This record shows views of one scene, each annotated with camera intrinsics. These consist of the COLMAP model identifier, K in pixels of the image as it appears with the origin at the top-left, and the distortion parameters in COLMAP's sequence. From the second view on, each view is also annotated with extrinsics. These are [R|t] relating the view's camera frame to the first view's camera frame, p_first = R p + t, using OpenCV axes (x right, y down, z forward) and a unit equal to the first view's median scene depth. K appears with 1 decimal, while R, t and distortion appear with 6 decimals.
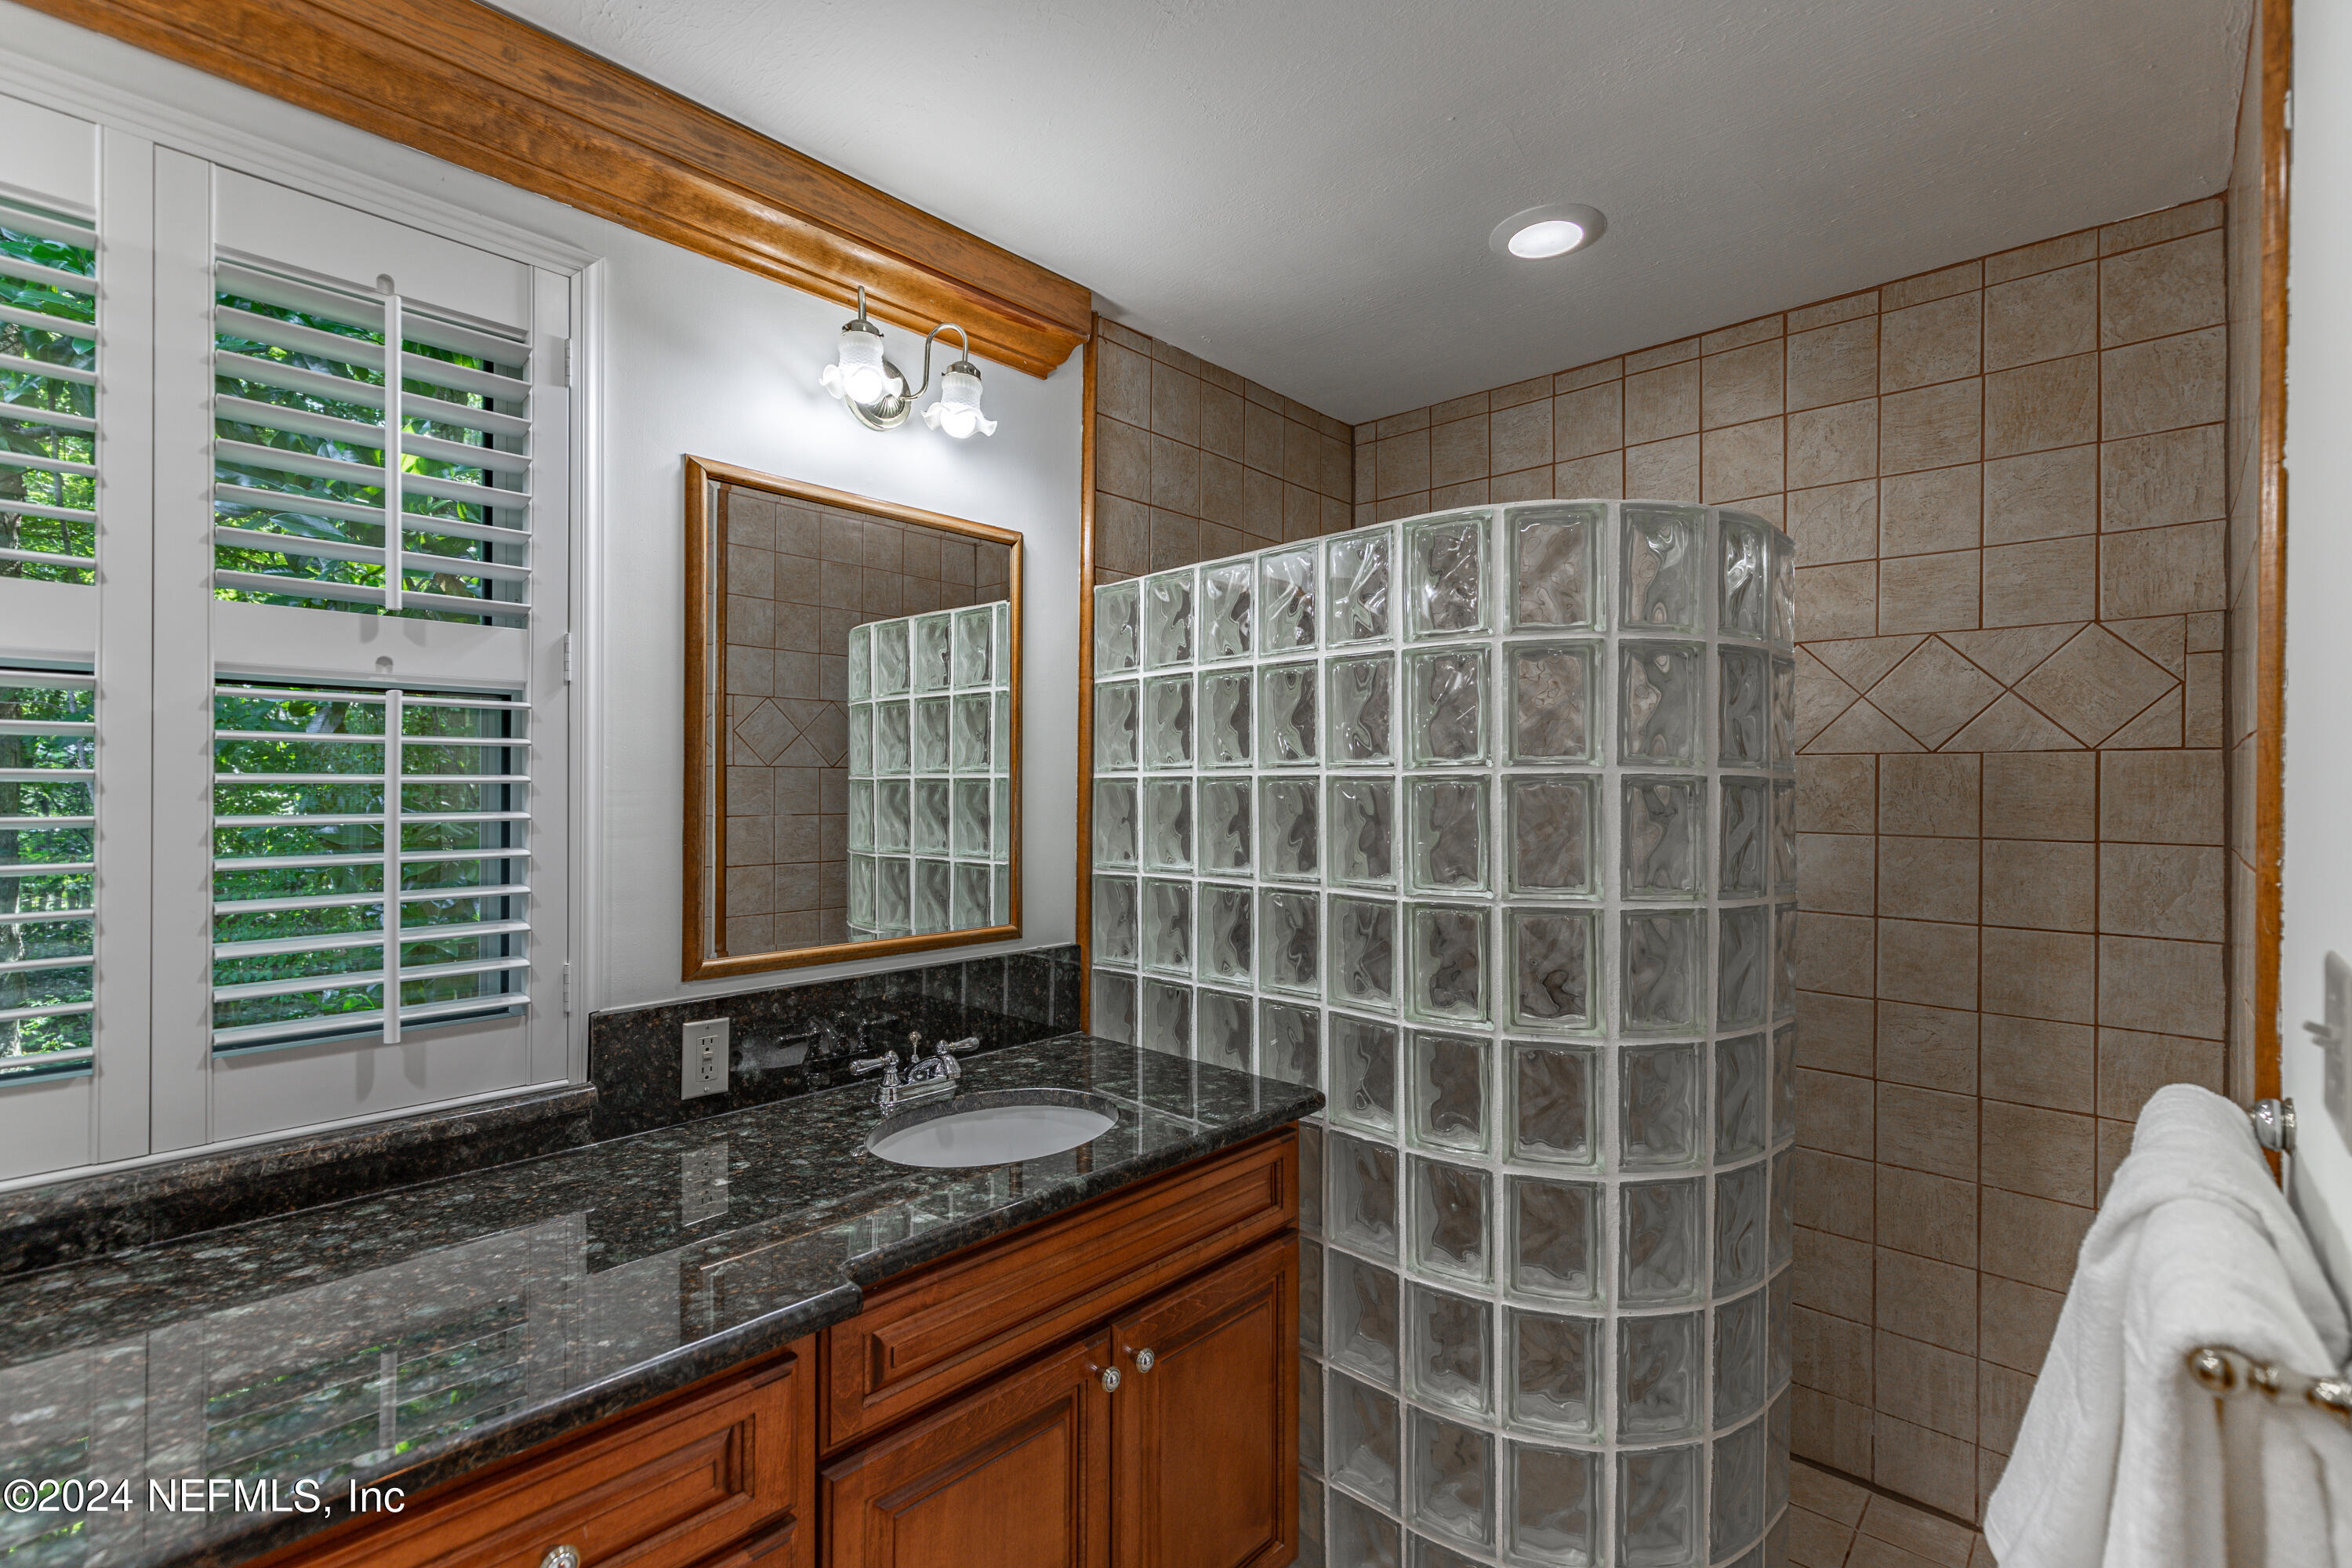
lens RADIAL K [[1054.5, 0, 1164.3], [0, 1054.5, 793.9], [0, 0, 1]] dist [0.013432, -0.002758]
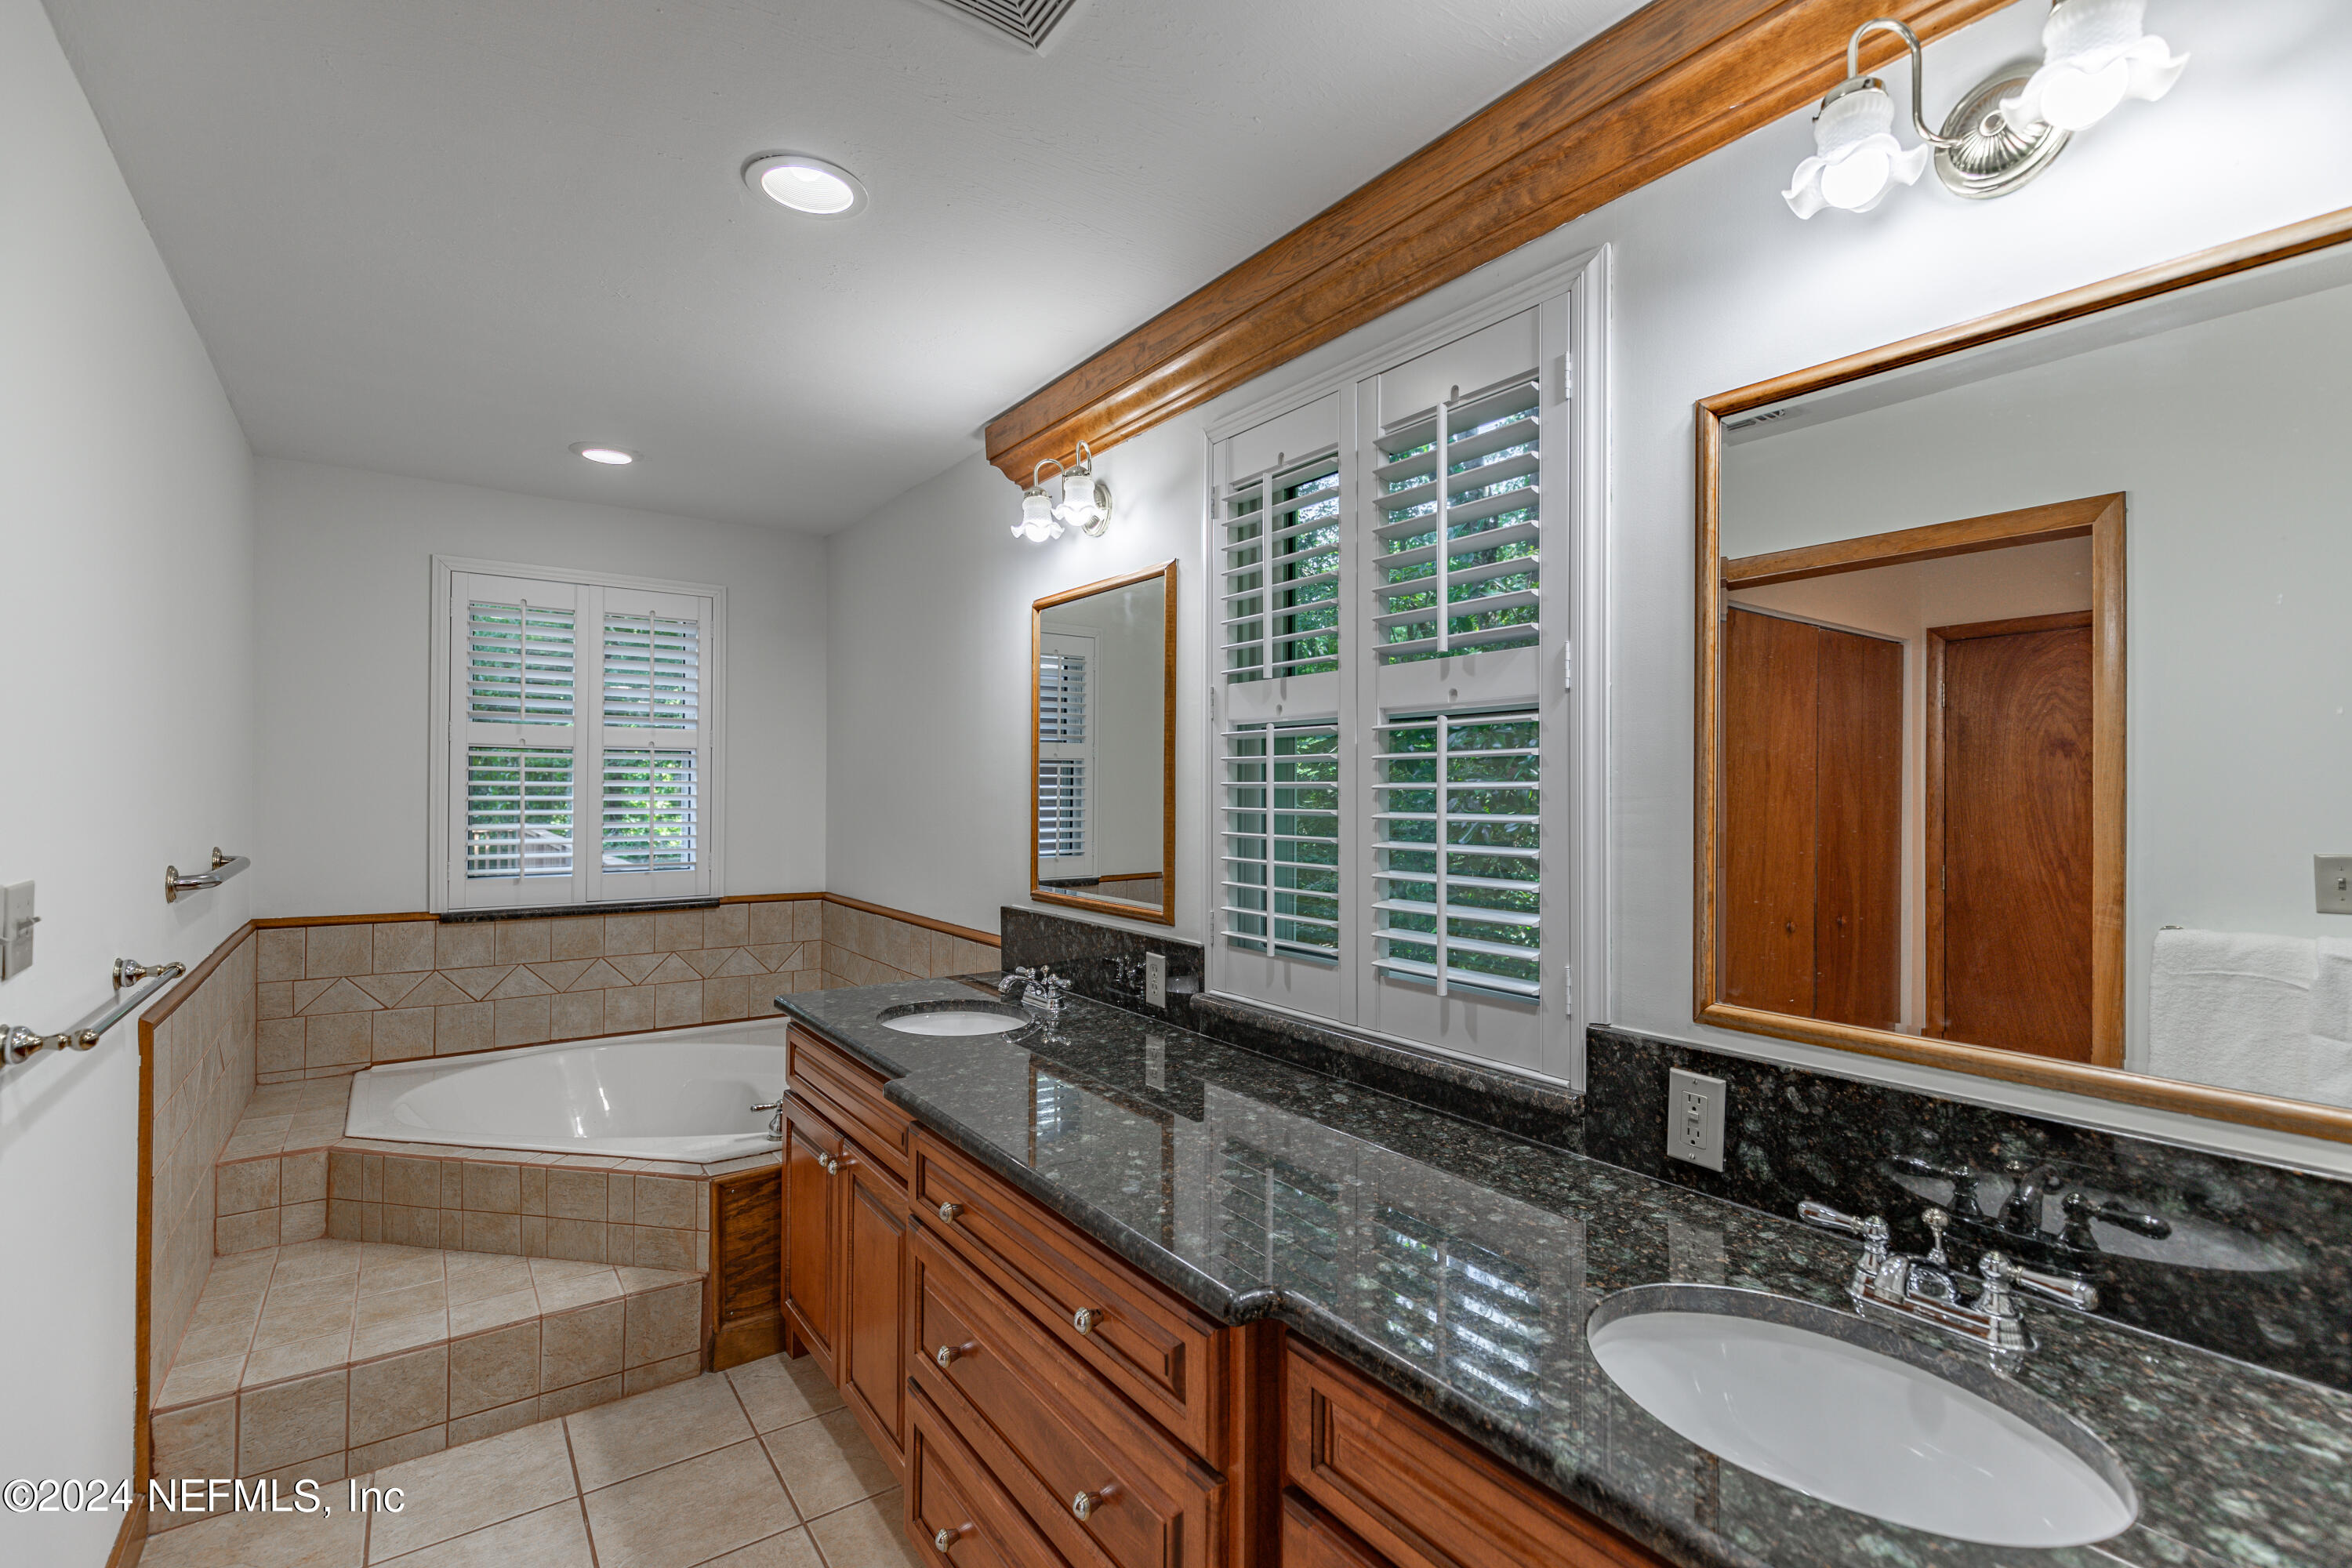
lens RADIAL K [[1054.5, 0, 1162.4], [0, 1054.5, 778.3], [0, 0, 1]] dist [0.013432, -0.002758]
pose [[-0.199538, -0.005062, -0.979877, 0.515725], [0.002561, 0.999981, -0.005687, -0.015882], [0.979887, -0.003645, -0.199521, 0.834283]]
